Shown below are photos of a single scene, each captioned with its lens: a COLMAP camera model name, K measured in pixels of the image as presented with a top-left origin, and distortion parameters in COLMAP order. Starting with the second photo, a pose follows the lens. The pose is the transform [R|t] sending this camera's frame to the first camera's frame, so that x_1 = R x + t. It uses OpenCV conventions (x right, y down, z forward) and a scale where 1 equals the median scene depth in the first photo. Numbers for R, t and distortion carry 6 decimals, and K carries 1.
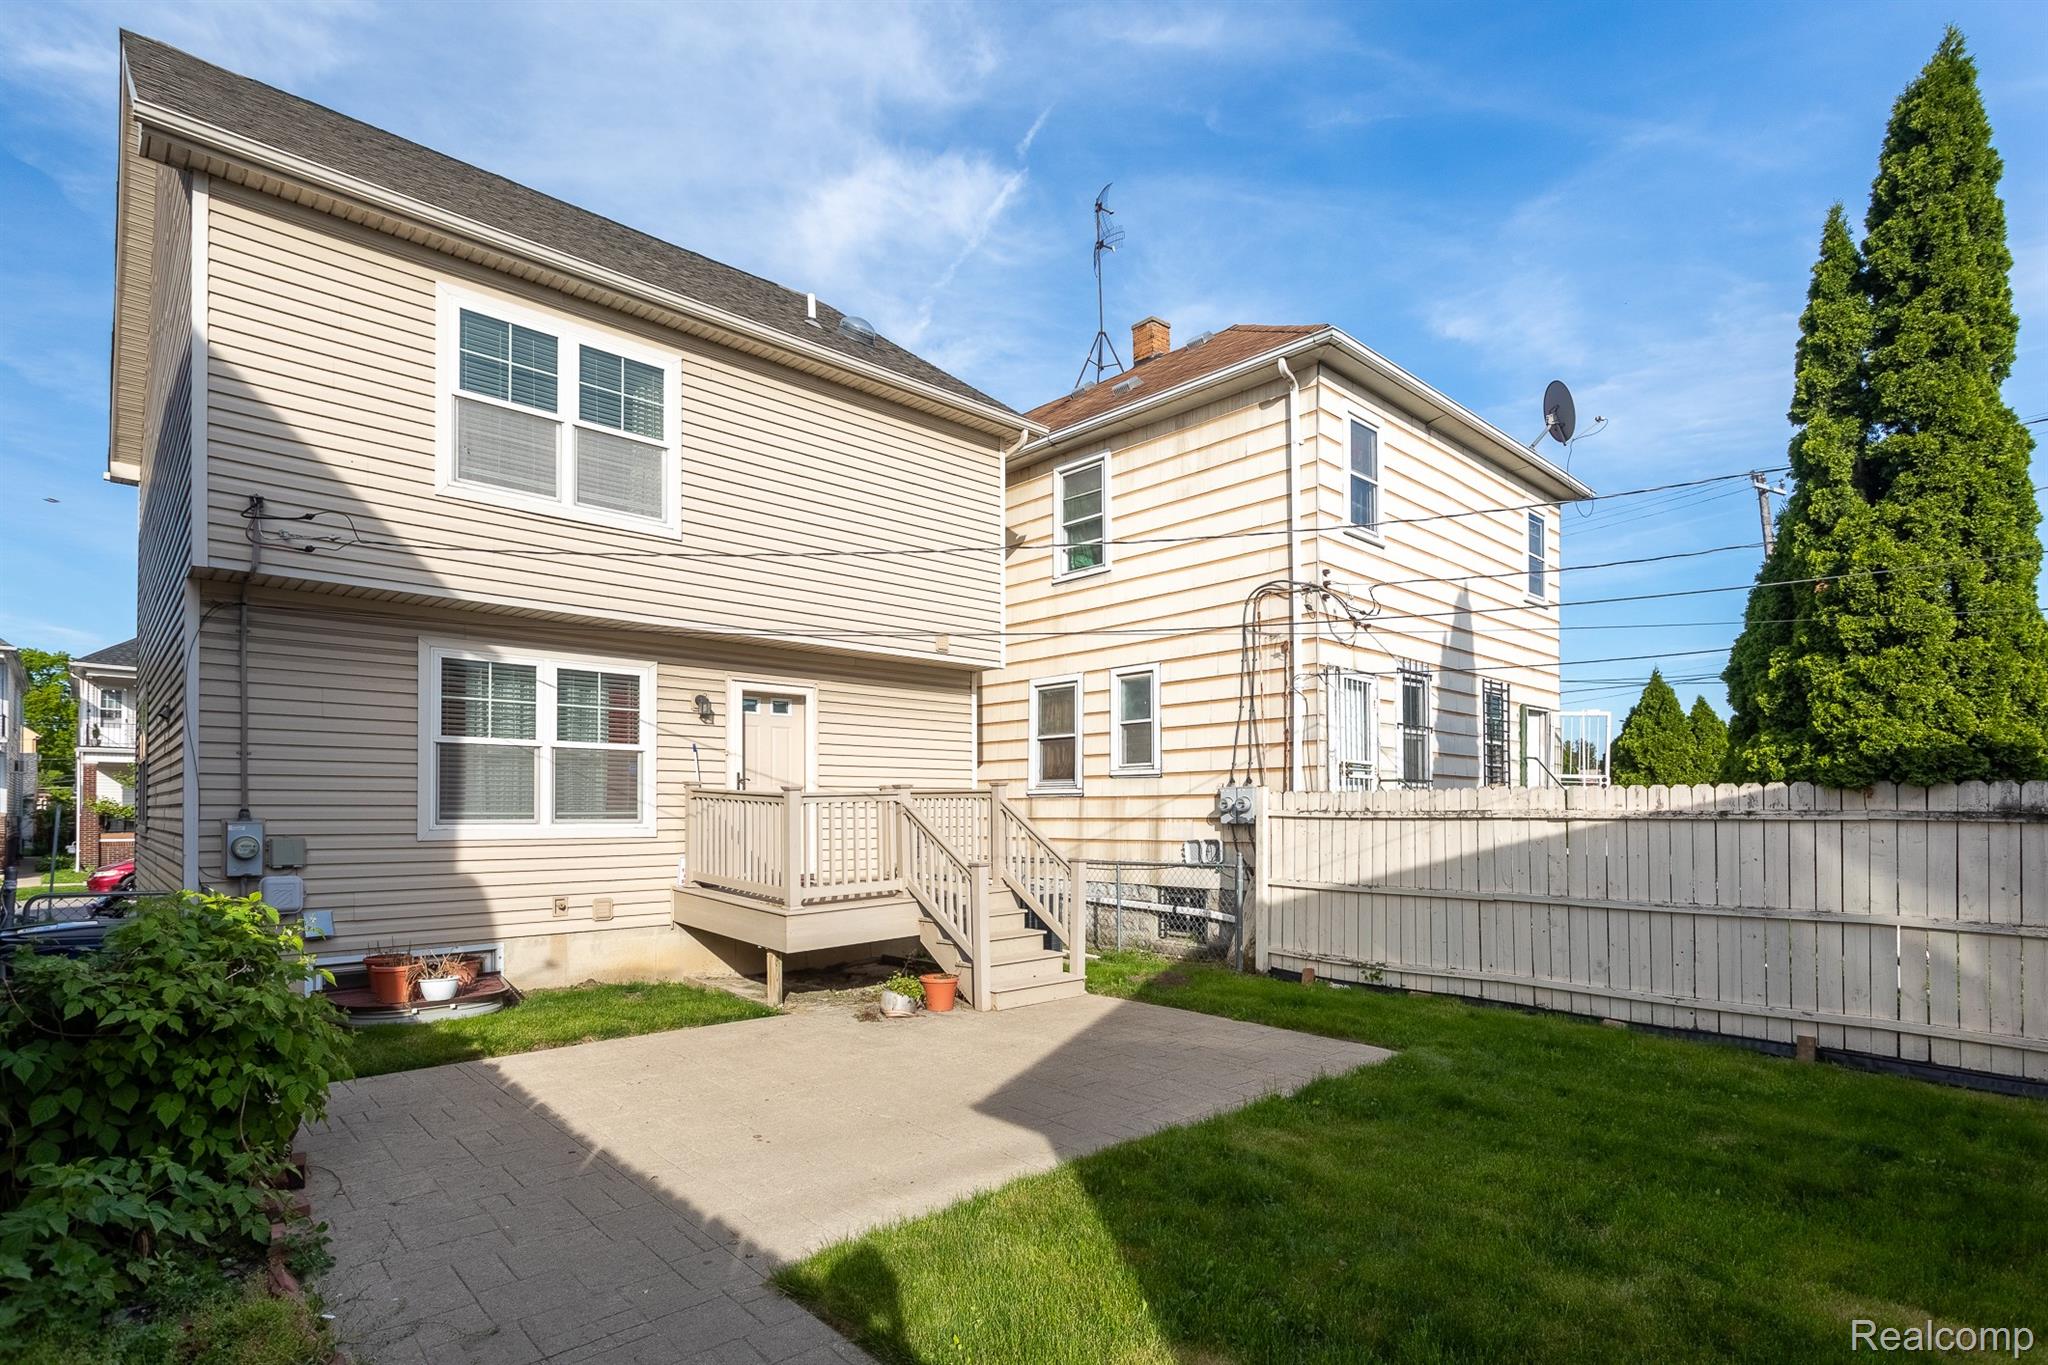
lens RADIAL K [[995.8, 0, 998.8], [0, 995.8, 790.0], [0, 0, 1]] dist [0.001070, 0.001517]
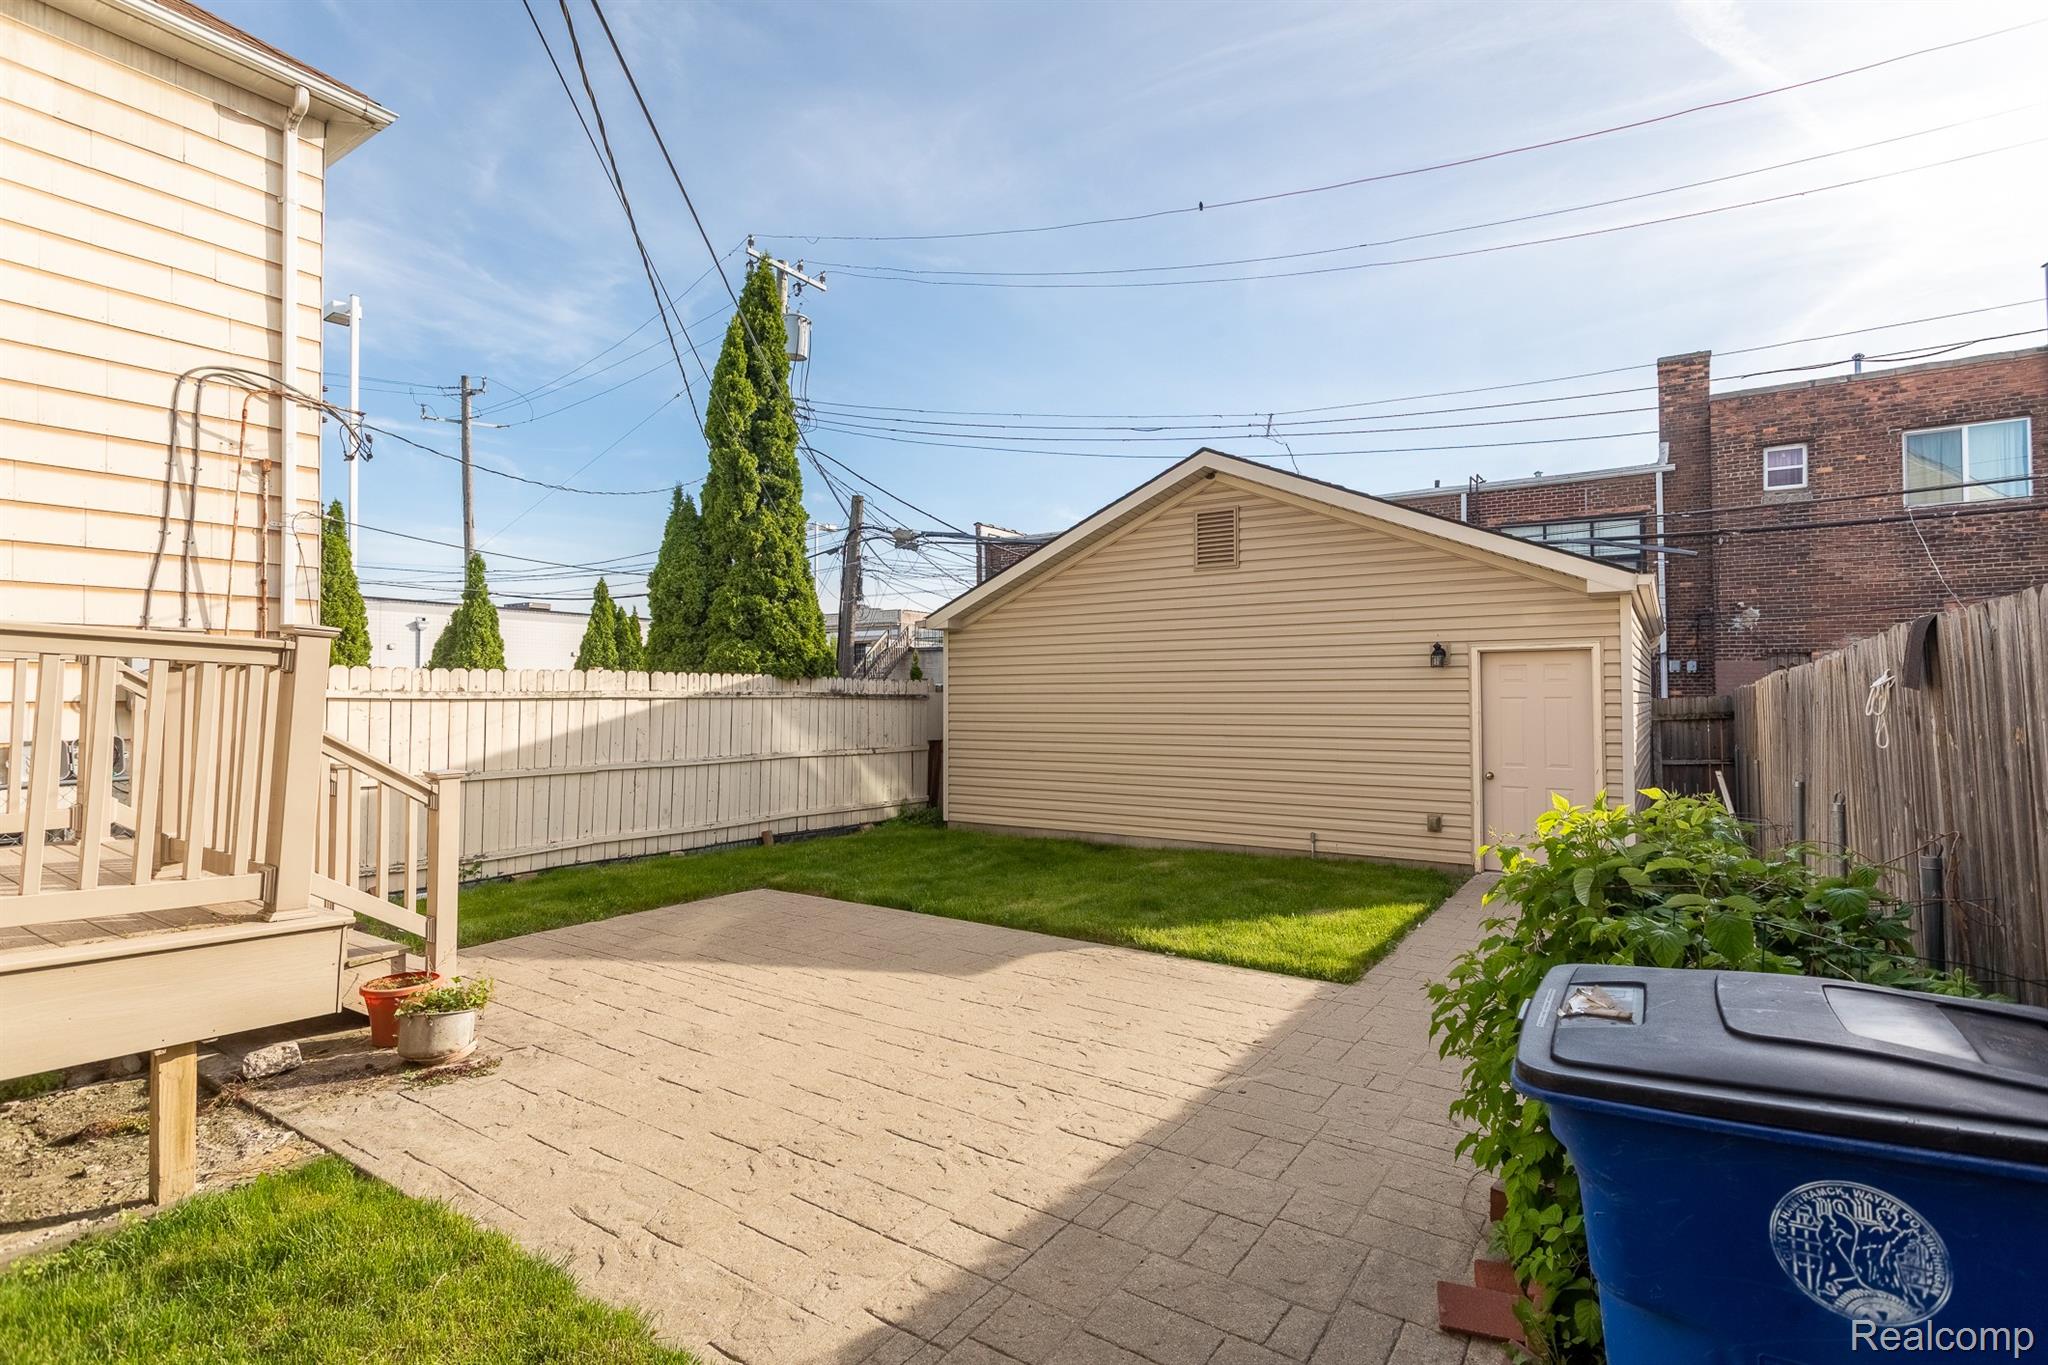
lens RADIAL K [[995.8, 0, 1006.0], [0, 995.8, 676.5], [0, 0, 1]] dist [0.001070, 0.001517]
pose [[-0.228135, 0.019651, 0.973431, -0.639666], [-0.019605, 0.999501, -0.024772, 0.021053], [-0.973432, -0.024736, -0.227636, 0.739631]]
